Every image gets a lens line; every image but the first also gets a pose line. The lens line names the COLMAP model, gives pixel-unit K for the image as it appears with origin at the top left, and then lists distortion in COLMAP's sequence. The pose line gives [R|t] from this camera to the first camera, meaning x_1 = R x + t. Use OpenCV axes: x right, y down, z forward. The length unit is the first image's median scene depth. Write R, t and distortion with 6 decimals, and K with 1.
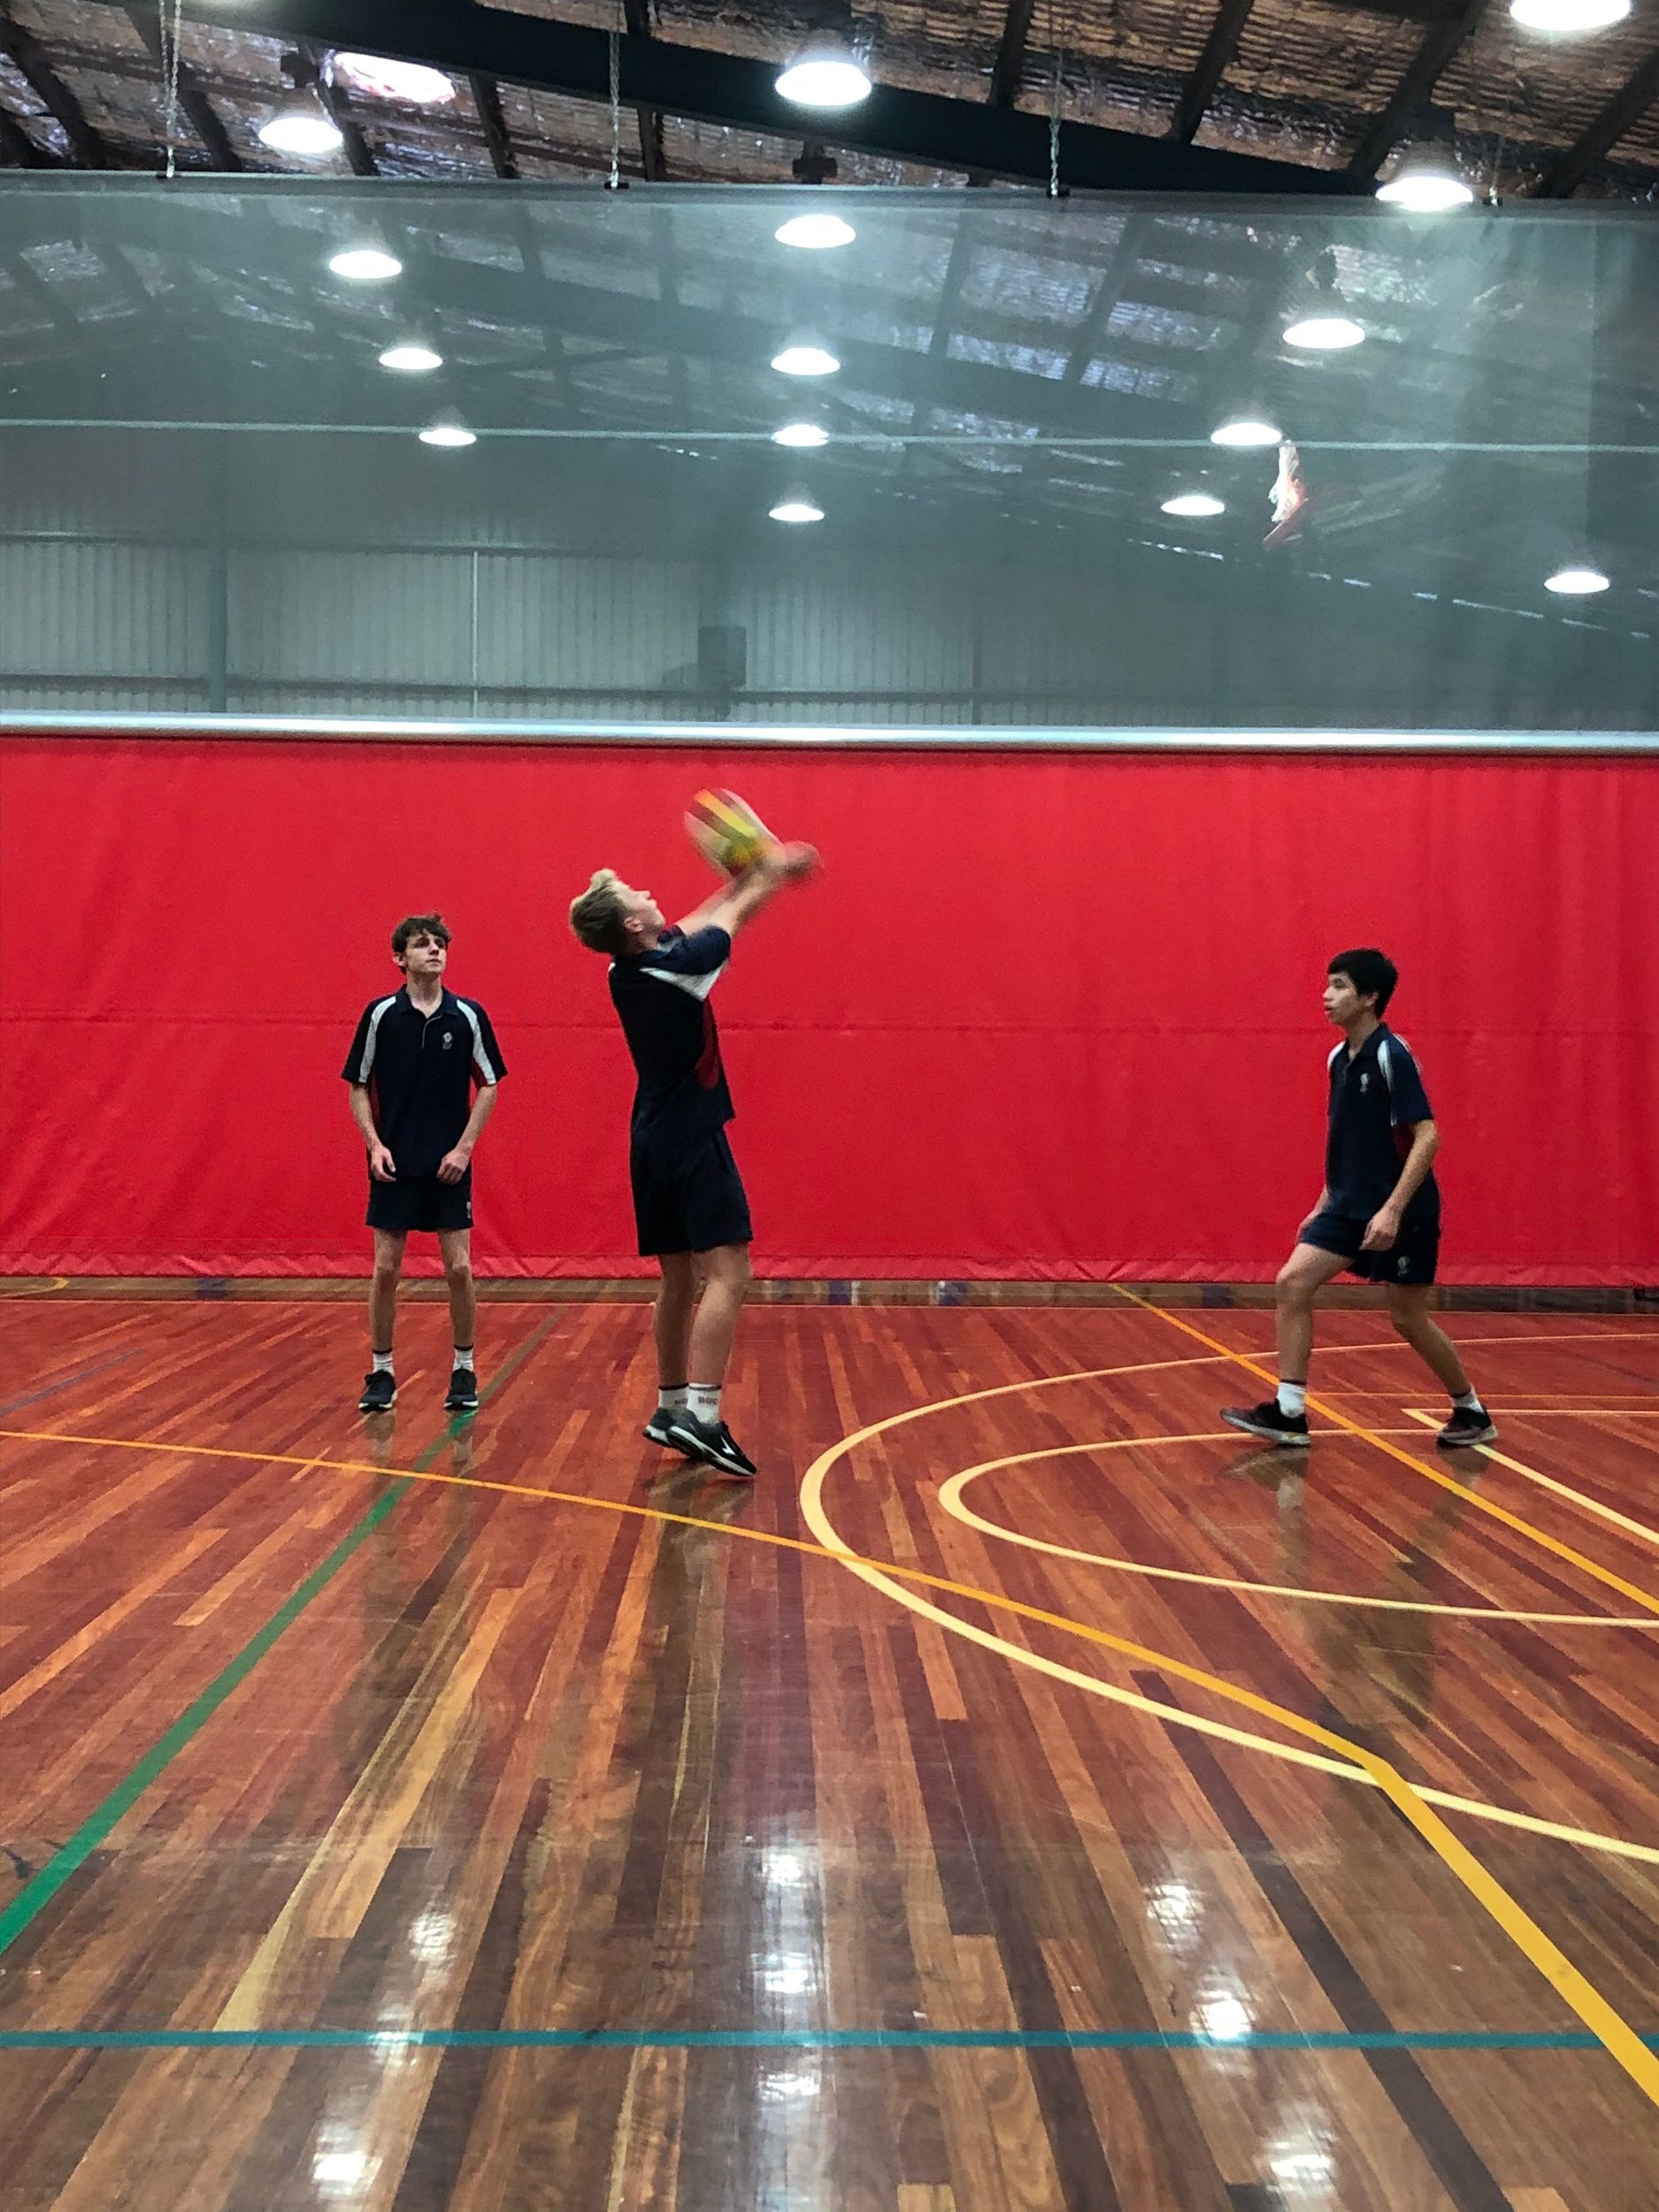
lens RADIAL K [[3100.8, 0, 829.5], [0, 3100.8, 1106.0], [0, 0, 1]] dist [0.293235, -0.109004]
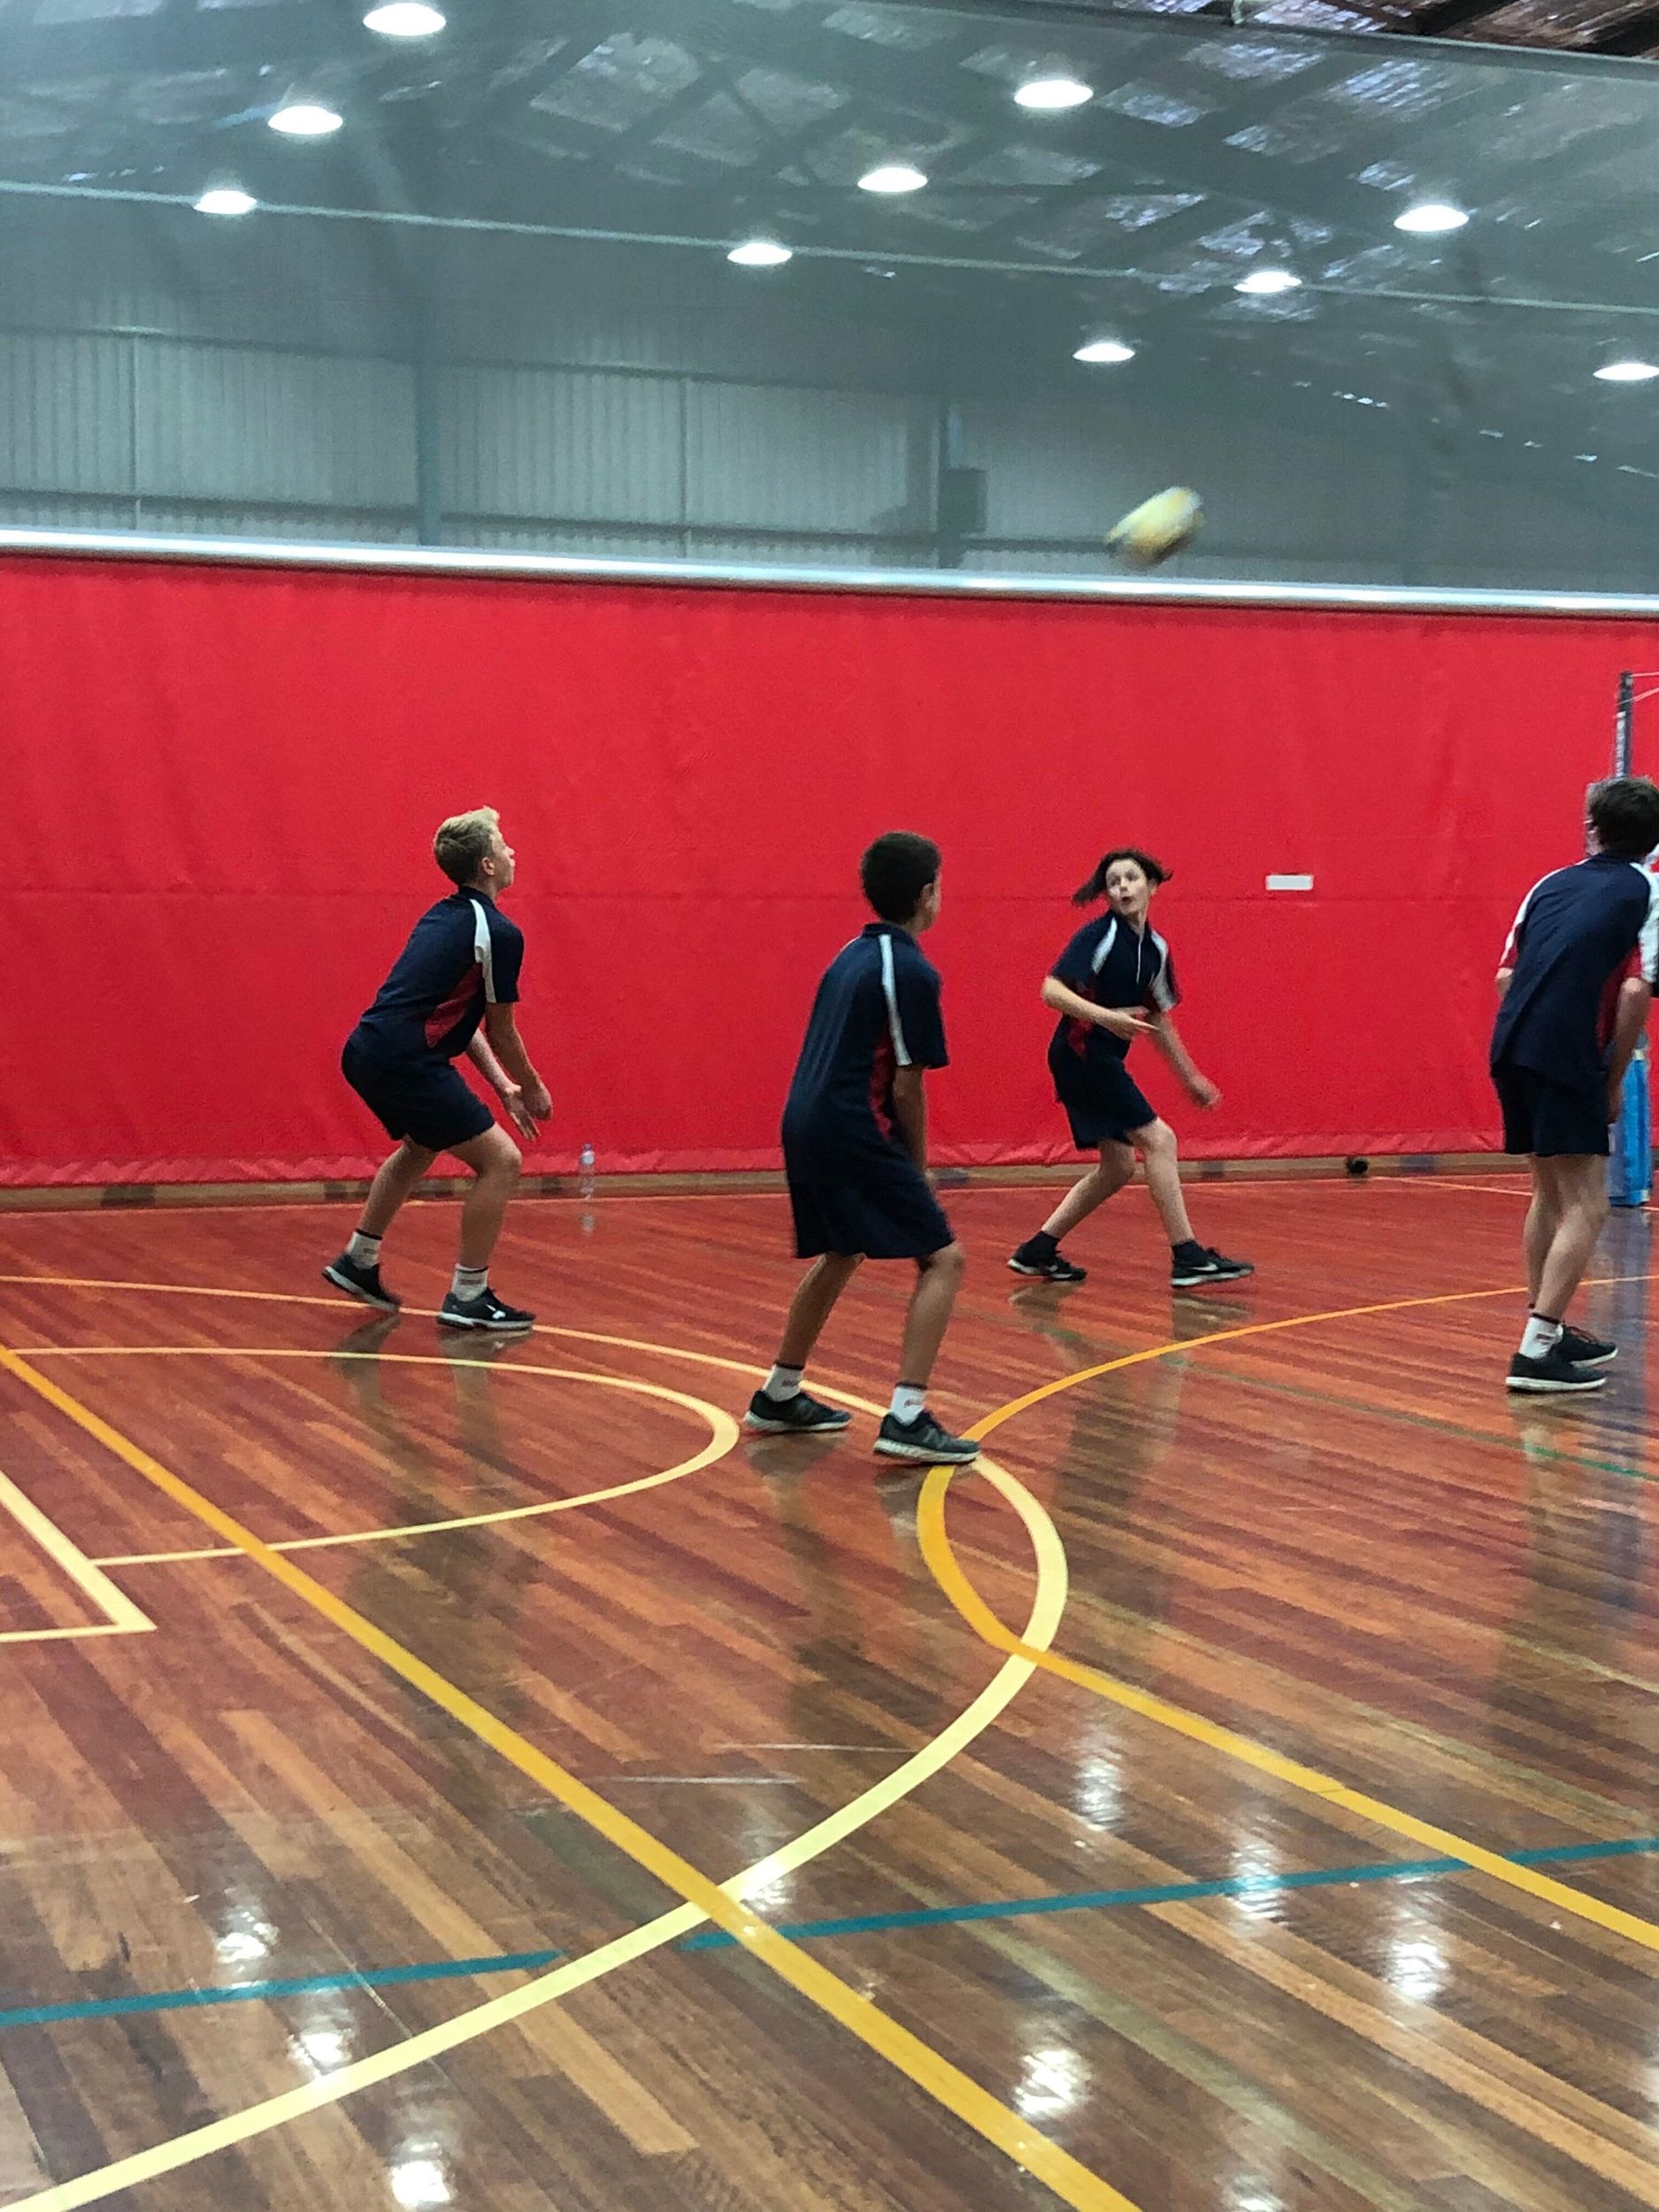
lens RADIAL K [[3587.3, 0, 829.5], [0, 3587.3, 1106.0], [0, 0, 1]] dist [0.258666, 0.018677]
pose [[0.945548, -0.021937, 0.324742, -0.610462], [0.010449, 0.999258, 0.037077, -0.004490], [-0.325315, -0.031665, 0.945075, -0.023481]]
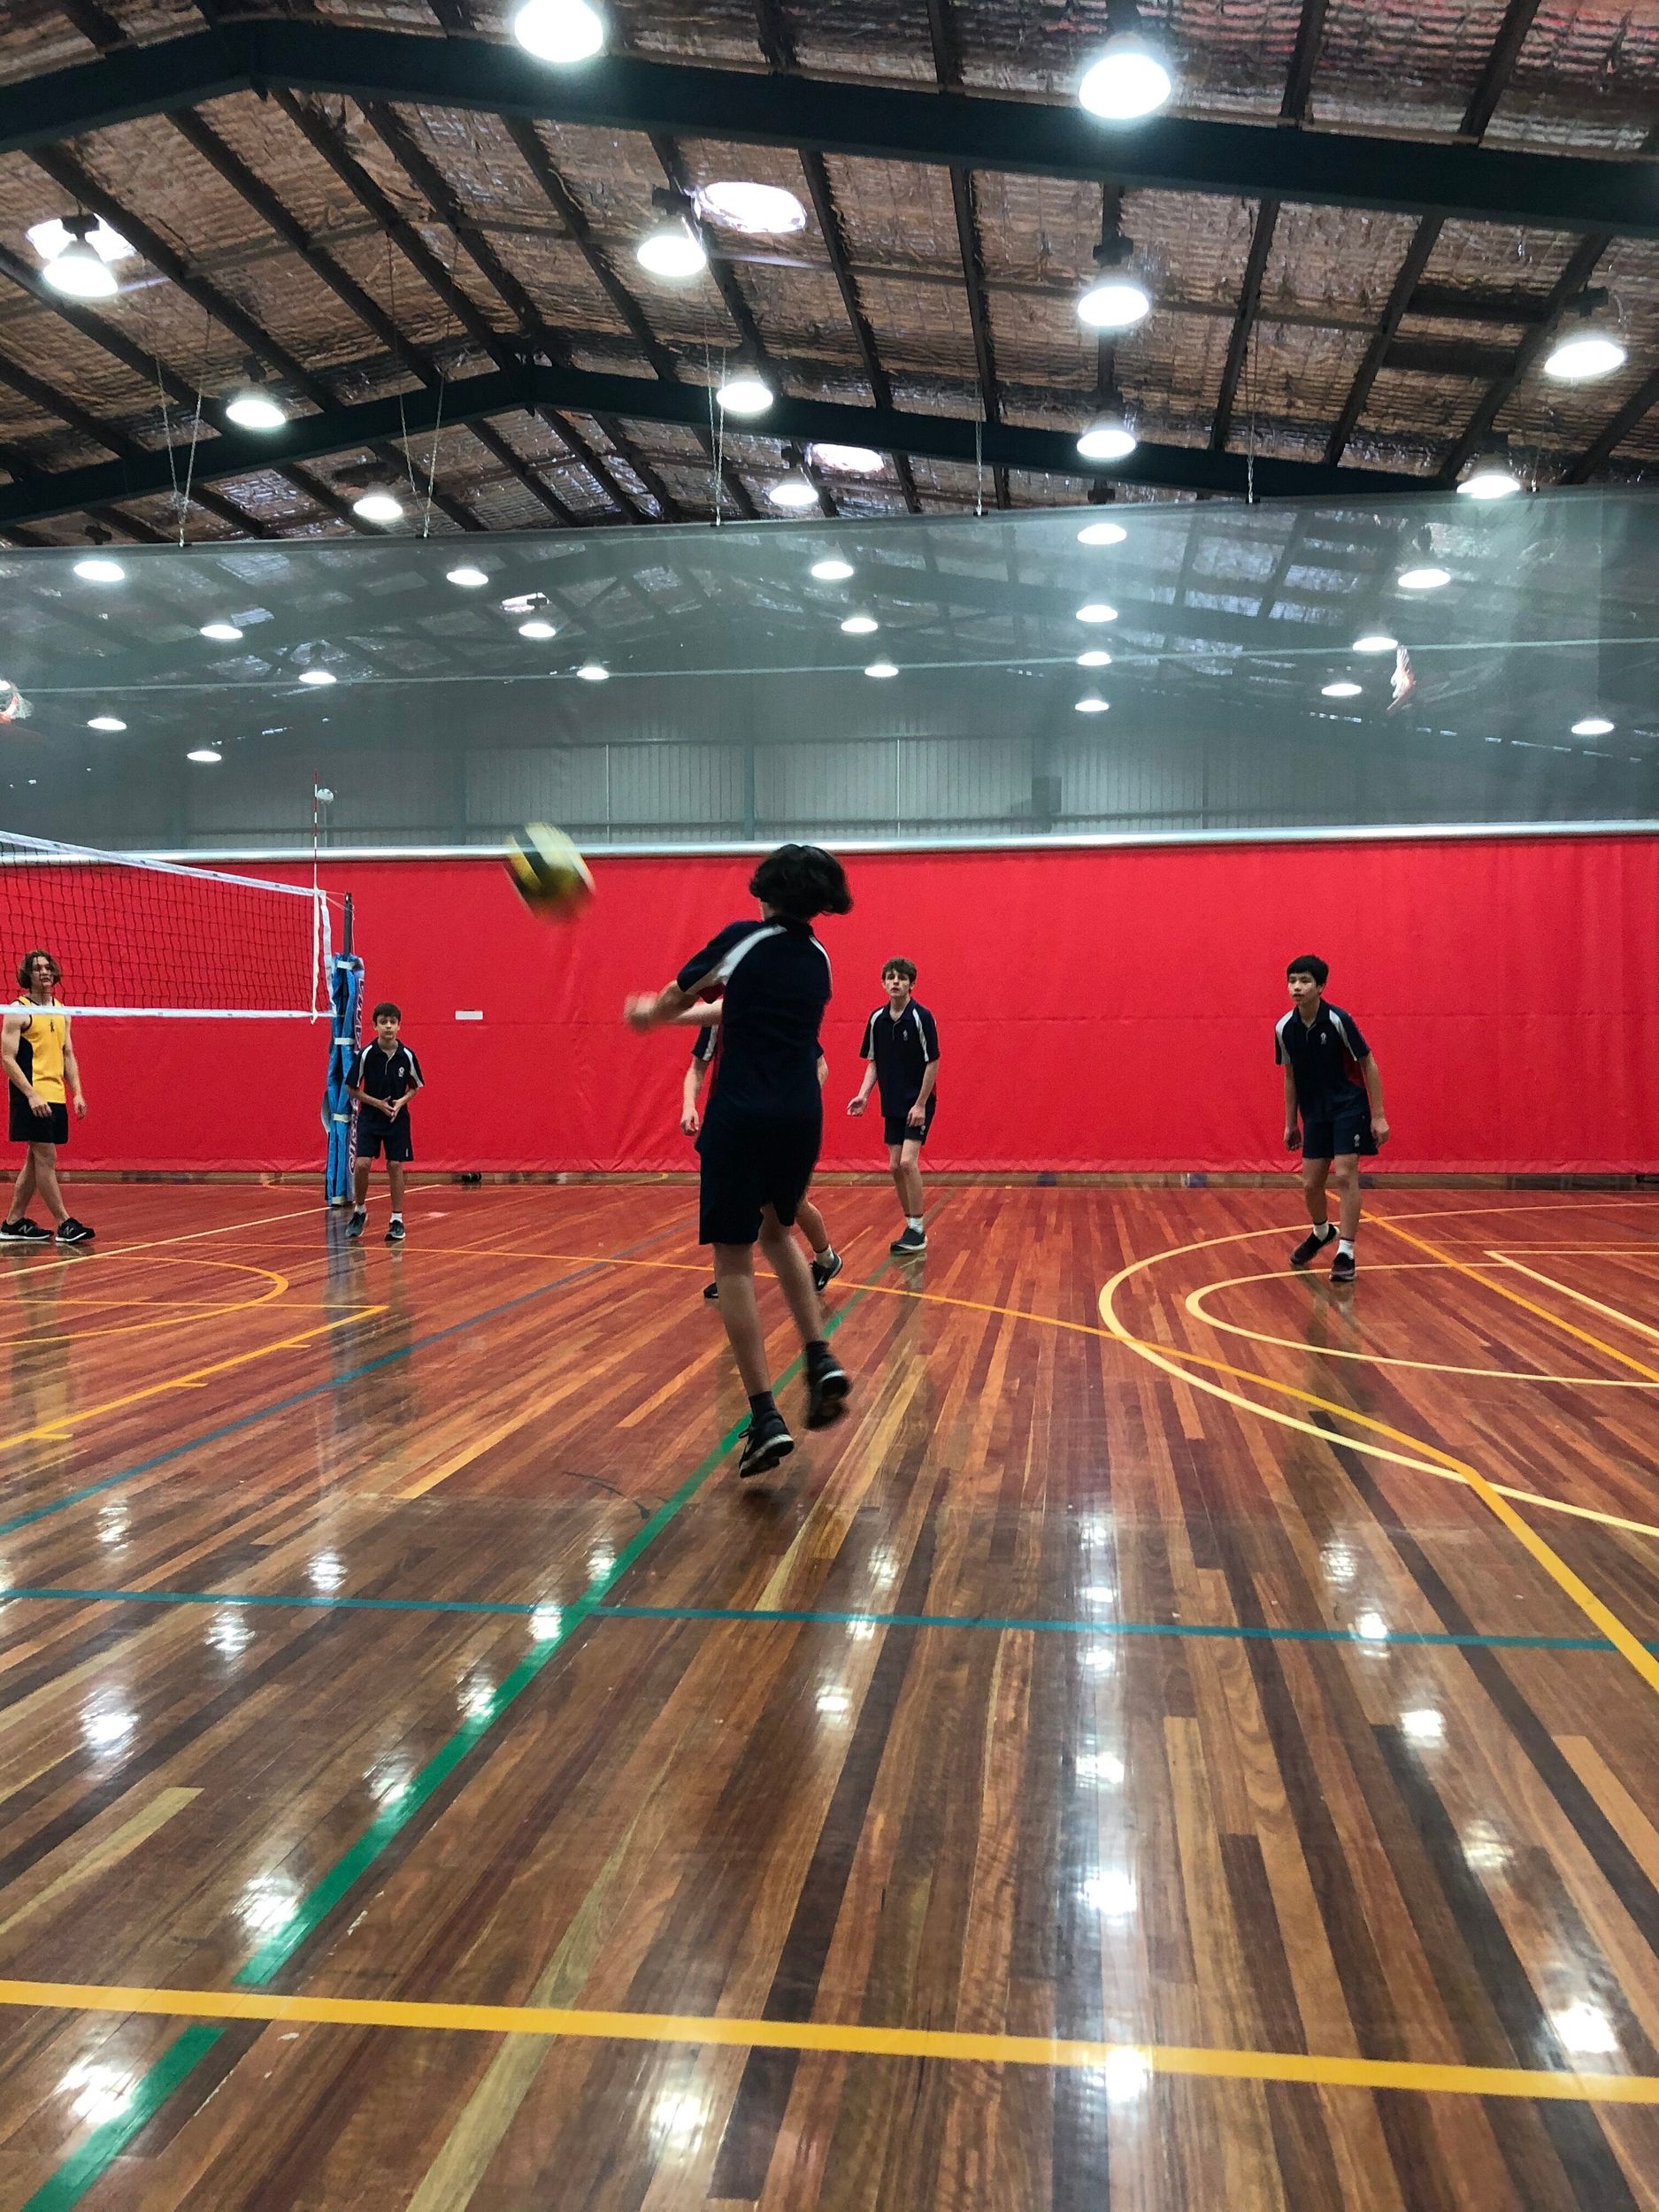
lens RADIAL K [[1779.5, 0, 758.3], [0, 1779.5, 1149.9], [0, 0, 1]] dist [0.000976, -0.115328]
pose [[0.980683, -0.007283, -0.195468, -0.001976], [0.015804, 0.998990, 0.042067, 0.002398], [0.194965, -0.044344, 0.979807, 0.053944]]
